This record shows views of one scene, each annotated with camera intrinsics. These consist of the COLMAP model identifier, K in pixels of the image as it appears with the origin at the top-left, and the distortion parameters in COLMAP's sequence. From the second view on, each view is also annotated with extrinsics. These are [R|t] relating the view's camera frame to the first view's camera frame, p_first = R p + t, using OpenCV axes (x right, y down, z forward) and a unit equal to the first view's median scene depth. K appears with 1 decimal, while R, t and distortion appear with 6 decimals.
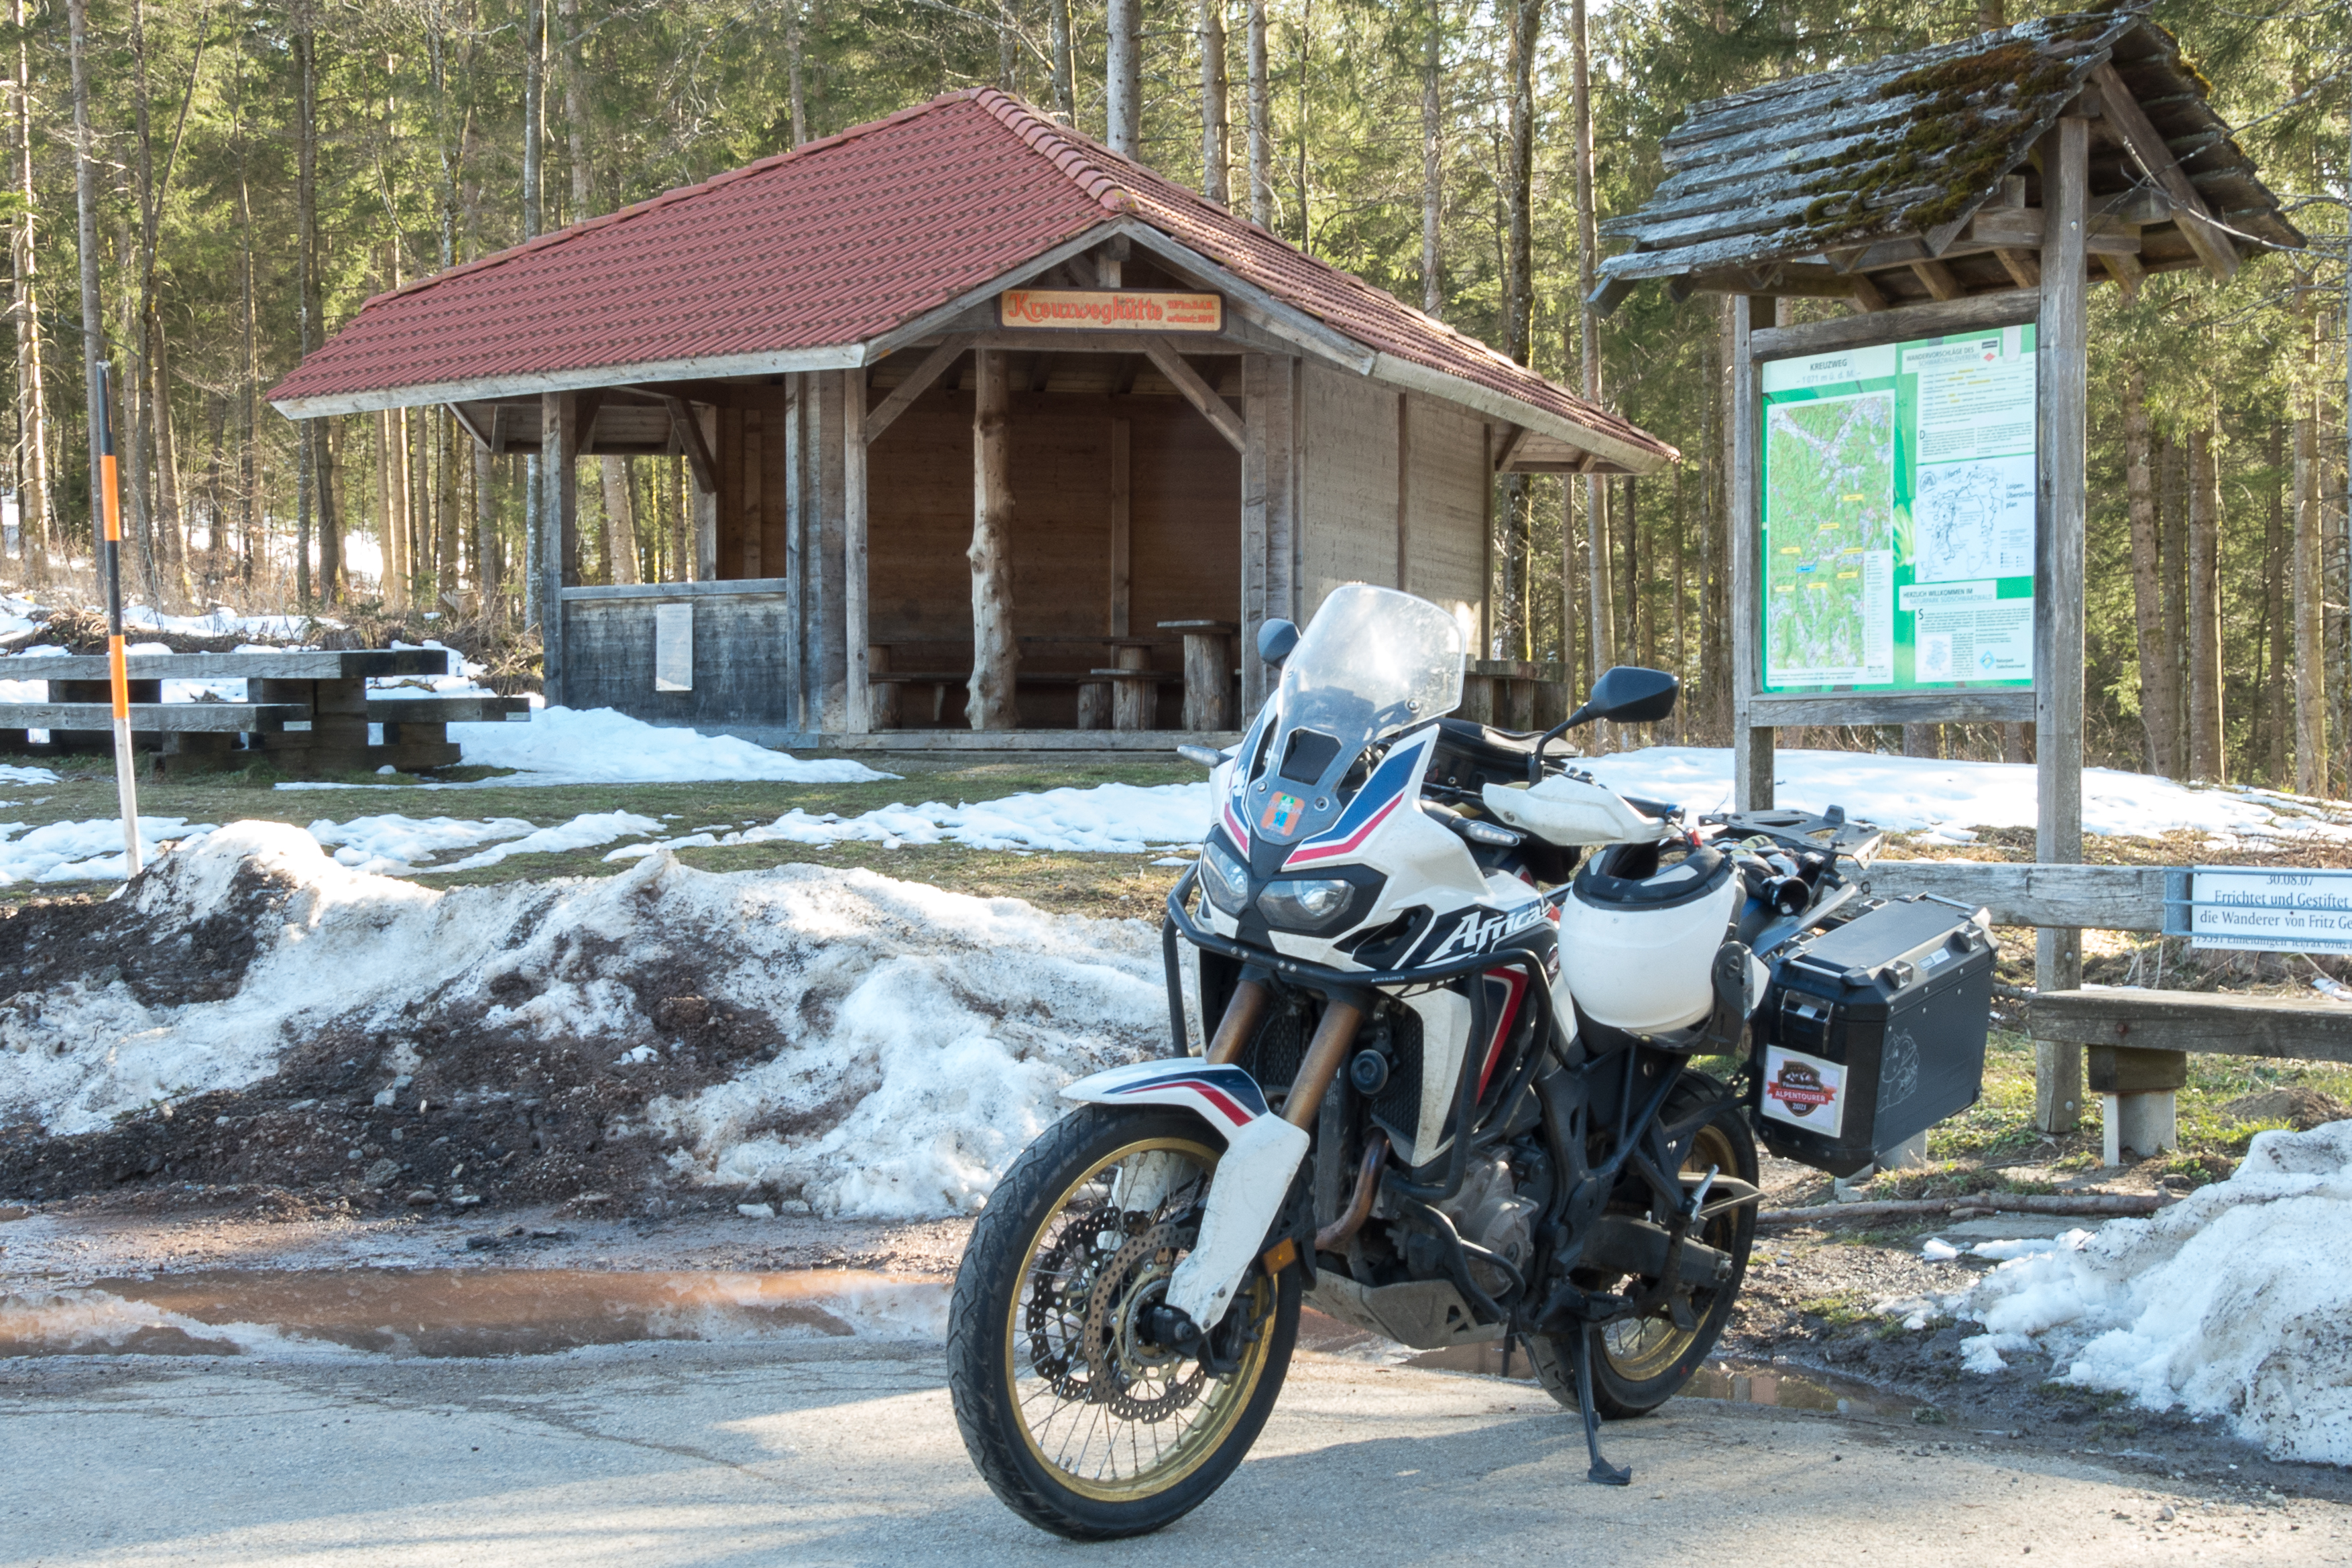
lens RADIAL K [[4097.0, 0, 1169.5], [0, 4097.0, 785.7], [0, 0, 1]] dist [0.116676, 0.000000]
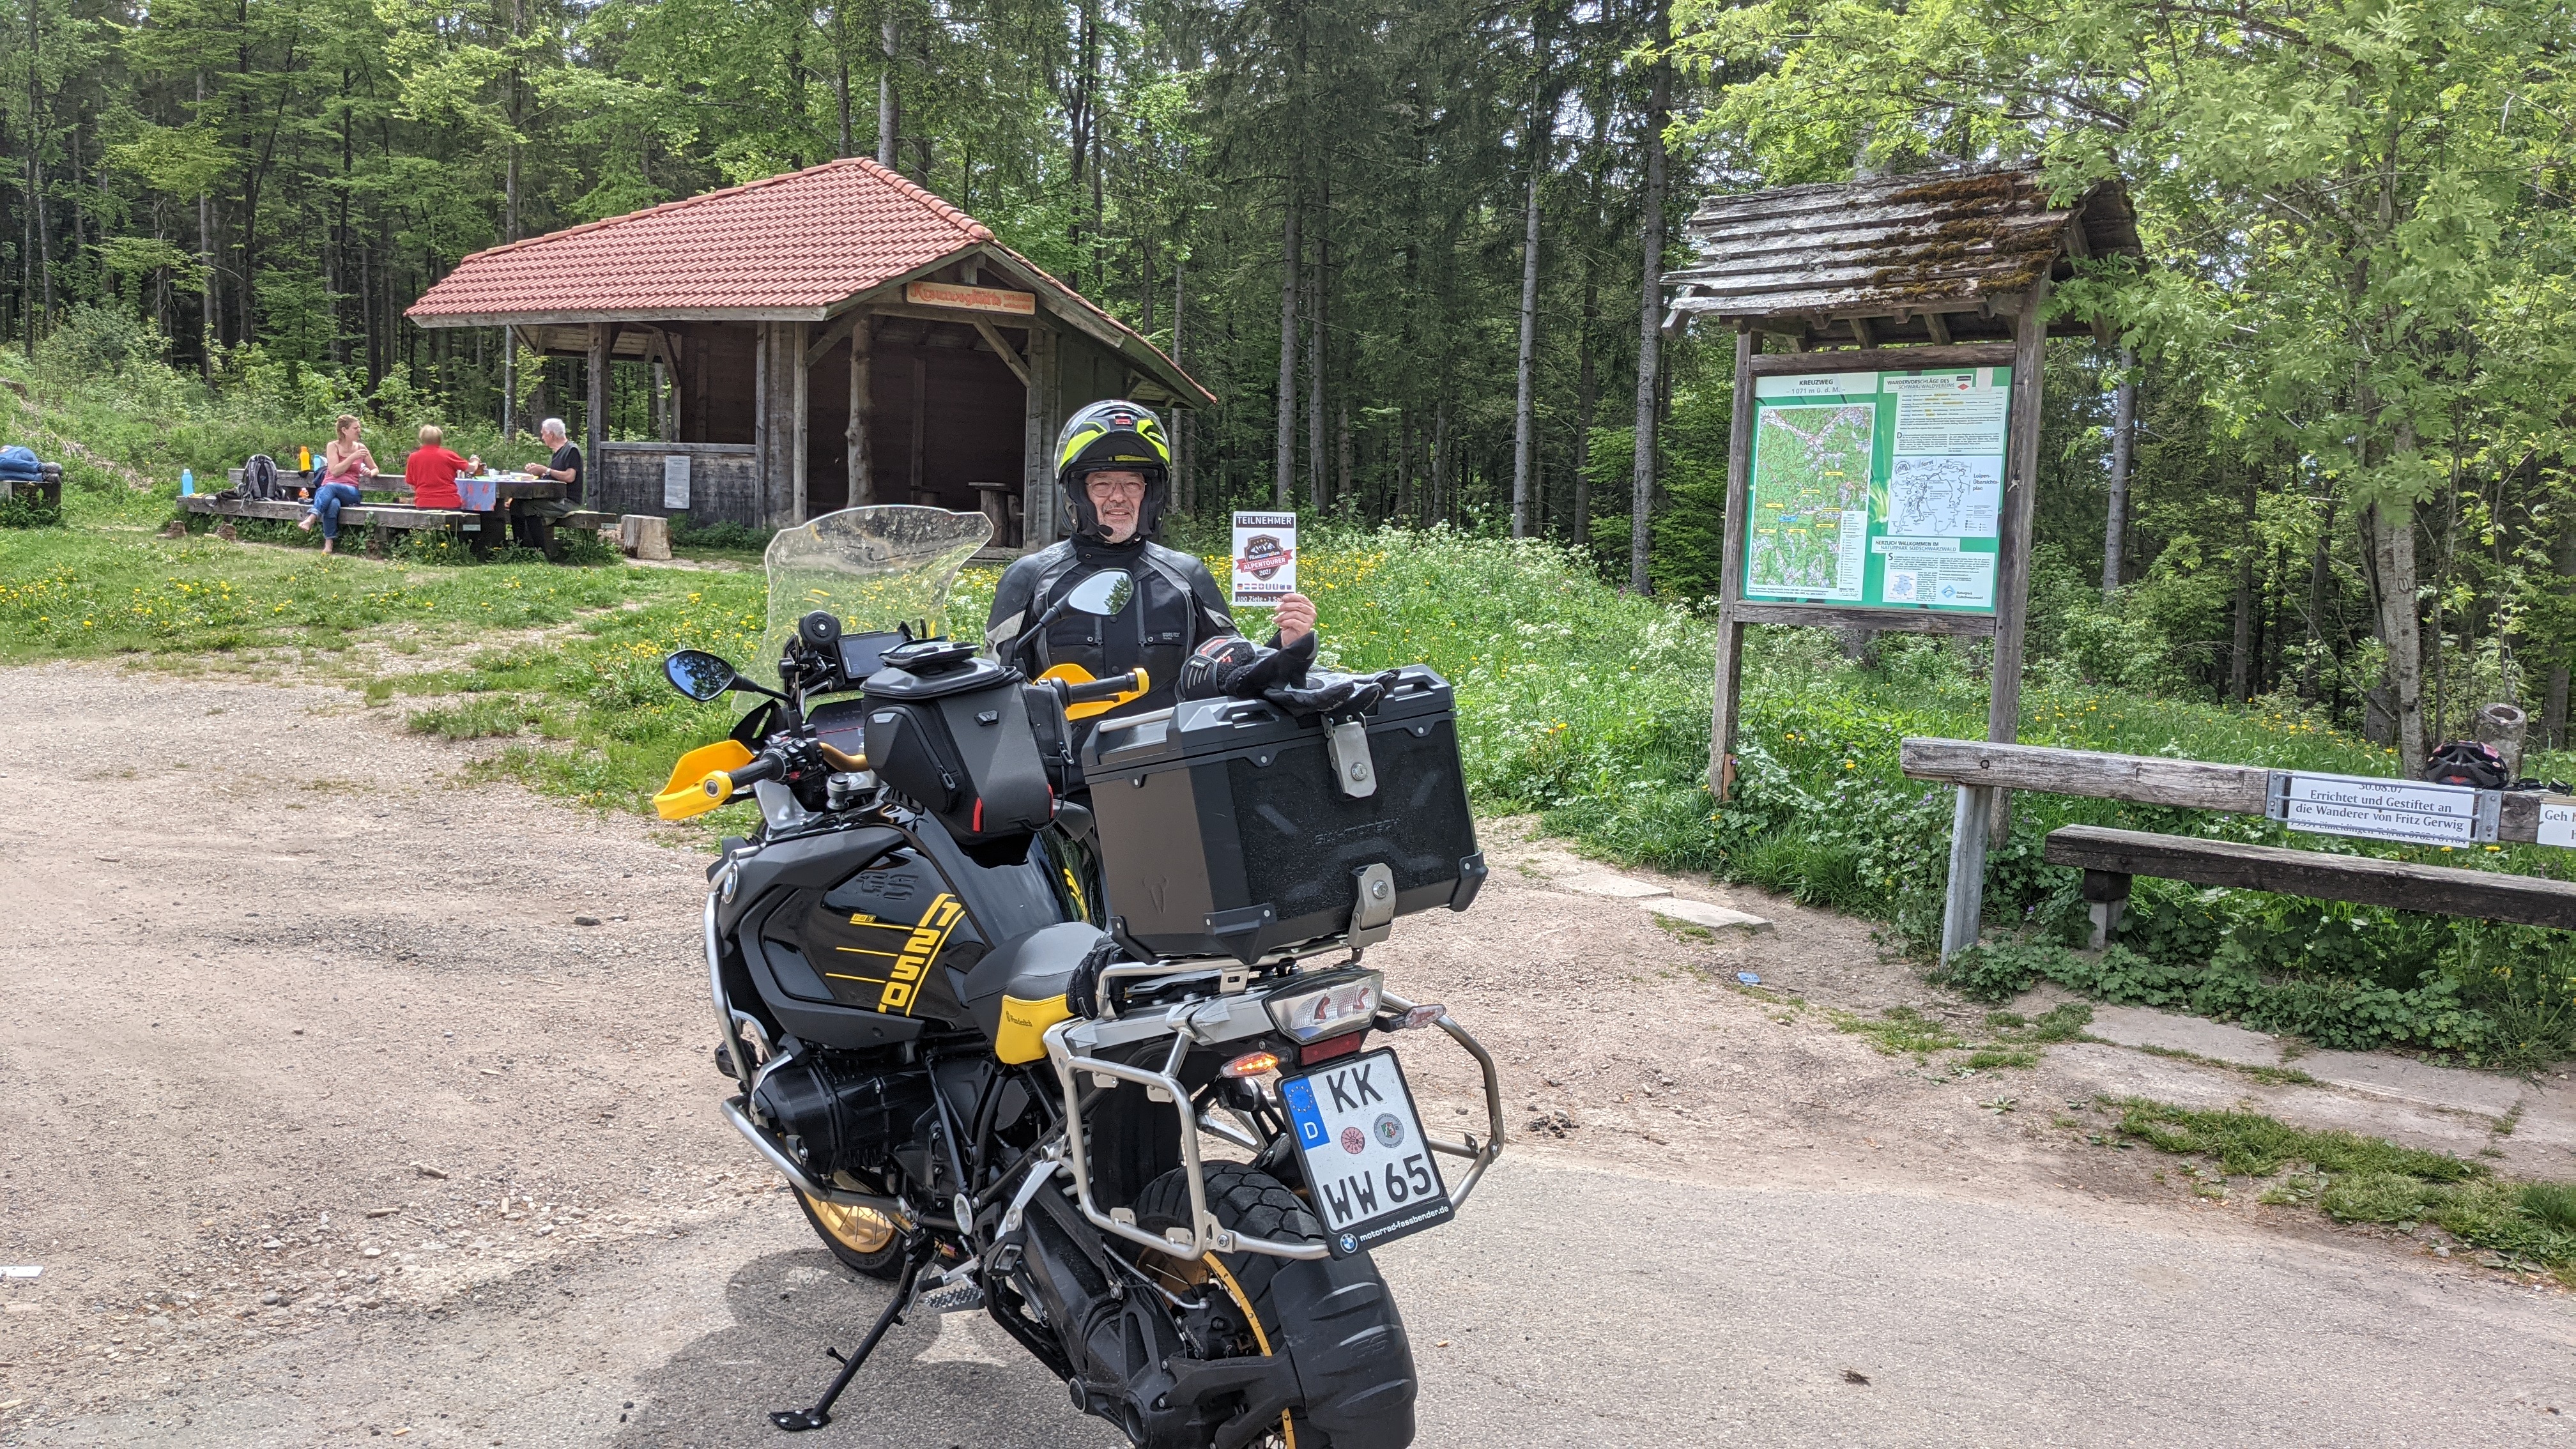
lens RADIAL K [[2036.0, 0, 1299.8], [0, 2036.0, 697.9], [0, 0, 1]] dist [0.017632, -0.014135]
pose [[0.967206, 0.025687, 0.252691, -0.198437], [-0.043637, 0.996886, 0.065688, -0.028369], [-0.250217, -0.074560, 0.965315, 0.320721]]
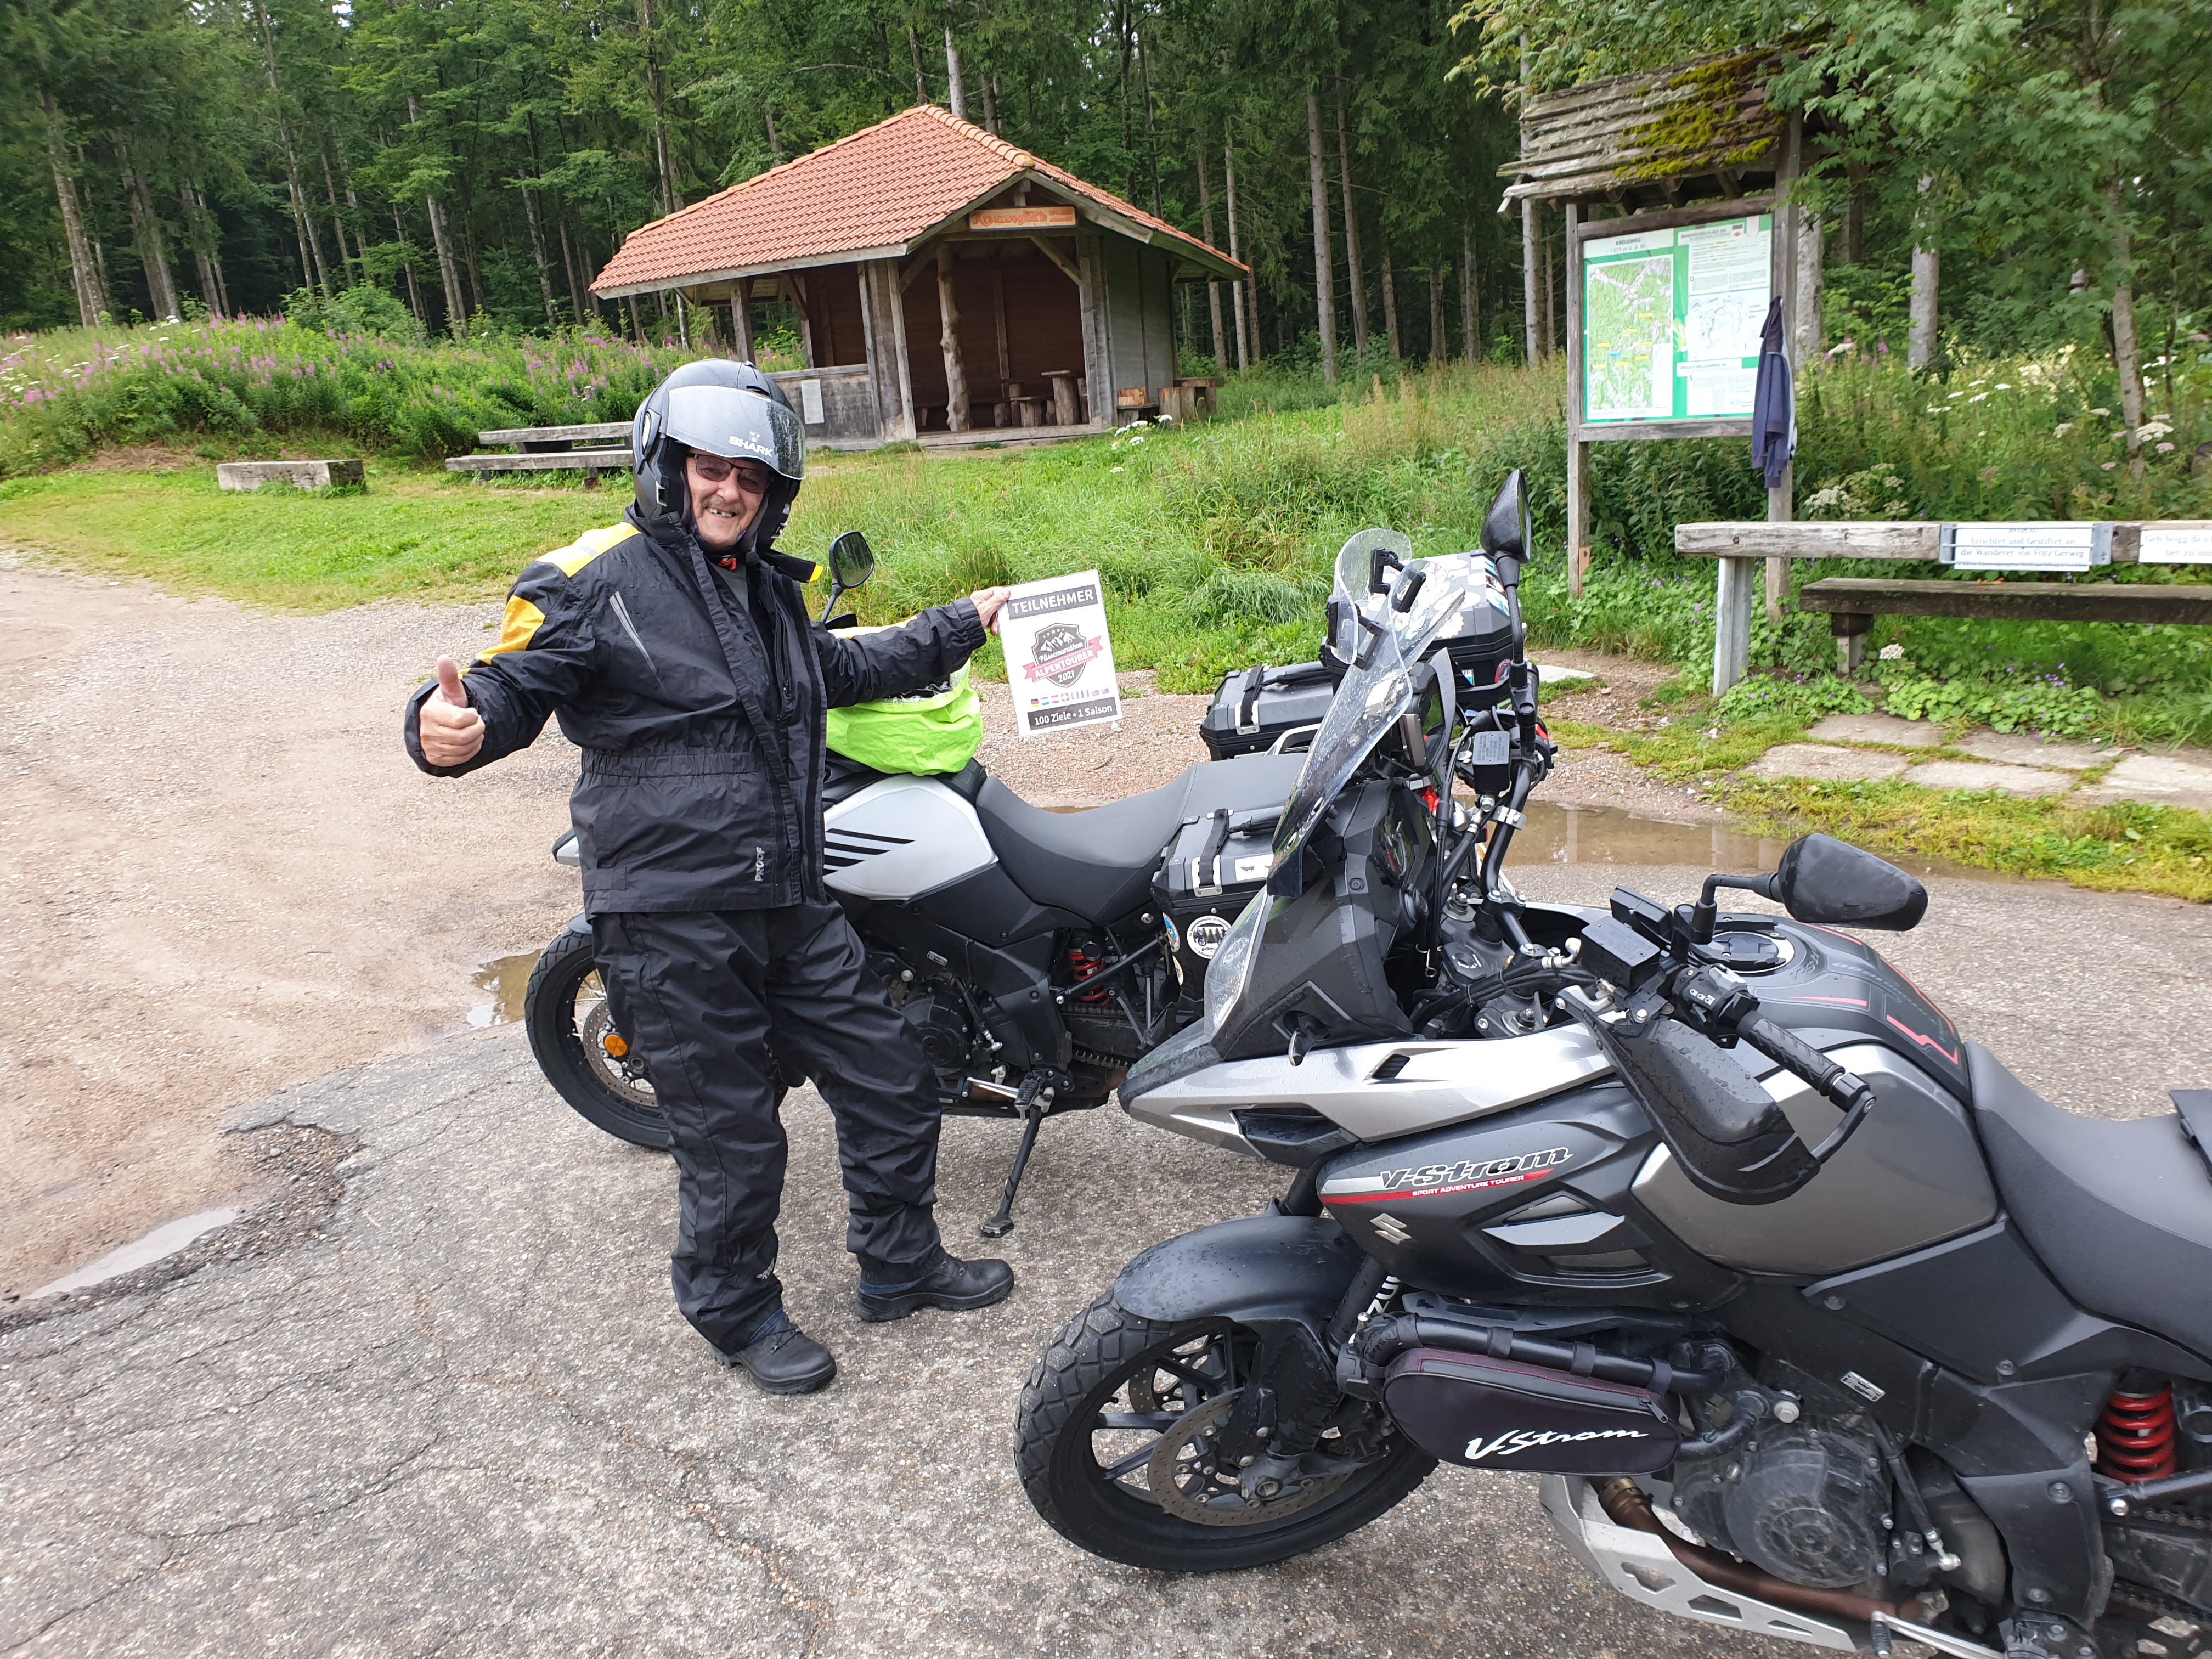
lens RADIAL K [[1745.7, 0, 1127.7], [0, 1745.7, 840.3], [0, 0, 1]] dist [-0.015716, -0.010920]
pose [[0.991067, -0.094080, 0.094525, -0.159526], [0.069283, 0.968827, 0.237852, -0.041938], [-0.113956, -0.229178, 0.966691, 0.200502]]
